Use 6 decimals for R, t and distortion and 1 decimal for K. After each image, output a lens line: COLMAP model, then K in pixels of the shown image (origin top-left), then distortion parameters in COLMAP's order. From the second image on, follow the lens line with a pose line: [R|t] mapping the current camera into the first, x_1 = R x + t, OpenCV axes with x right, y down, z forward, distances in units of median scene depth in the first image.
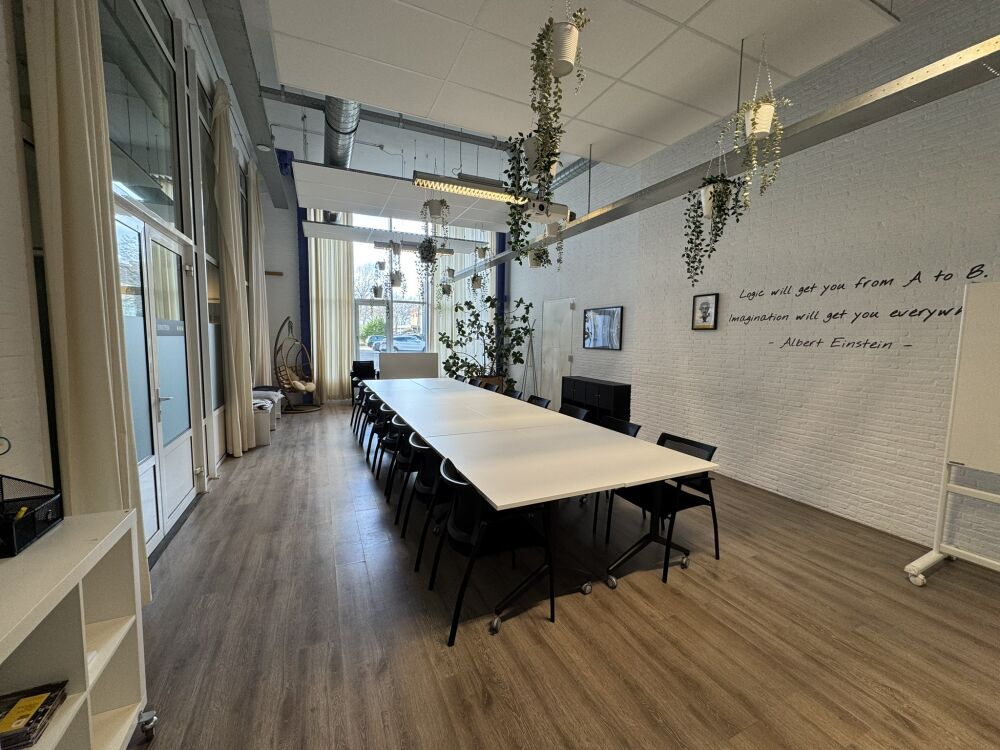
lens RADIAL K [[395.9, 0, 498.7], [0, 395.9, 373.5], [0, 0, 1]] dist [-0.001583, -0.000646]
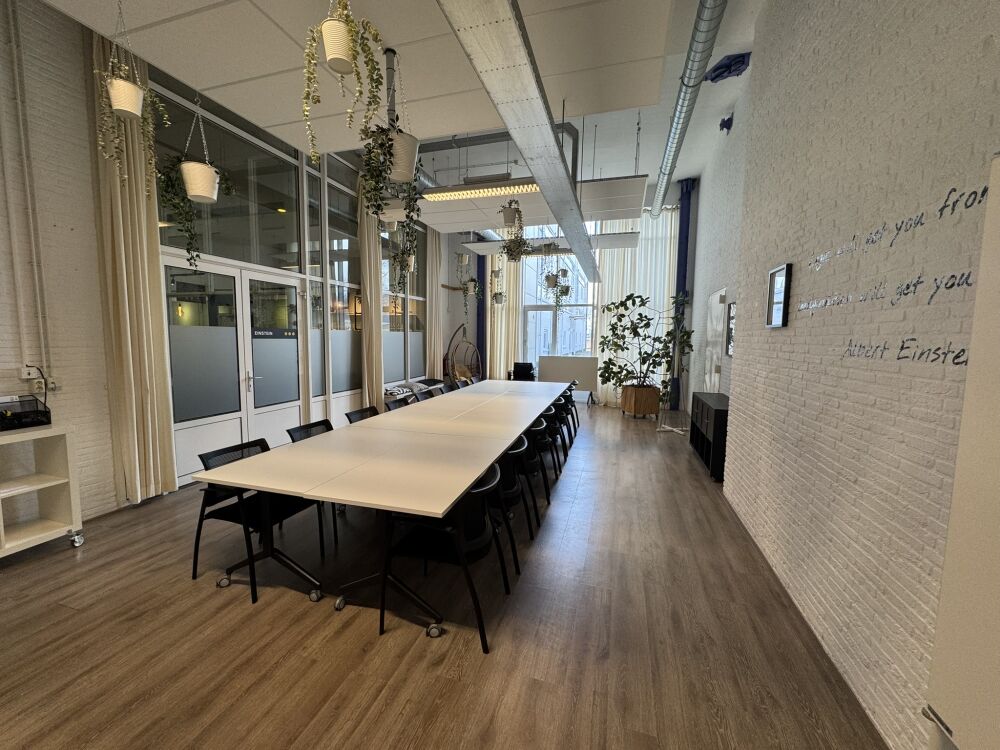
lens RADIAL K [[395.9, 0, 499.0], [0, 395.9, 372.4], [0, 0, 1]] dist [-0.001583, -0.000646]
pose [[0.752005, 0.053201, -0.657007, 0.955927], [-0.062542, 0.998000, 0.009227, -0.033755], [0.656184, 0.034152, 0.753828, 0.444957]]
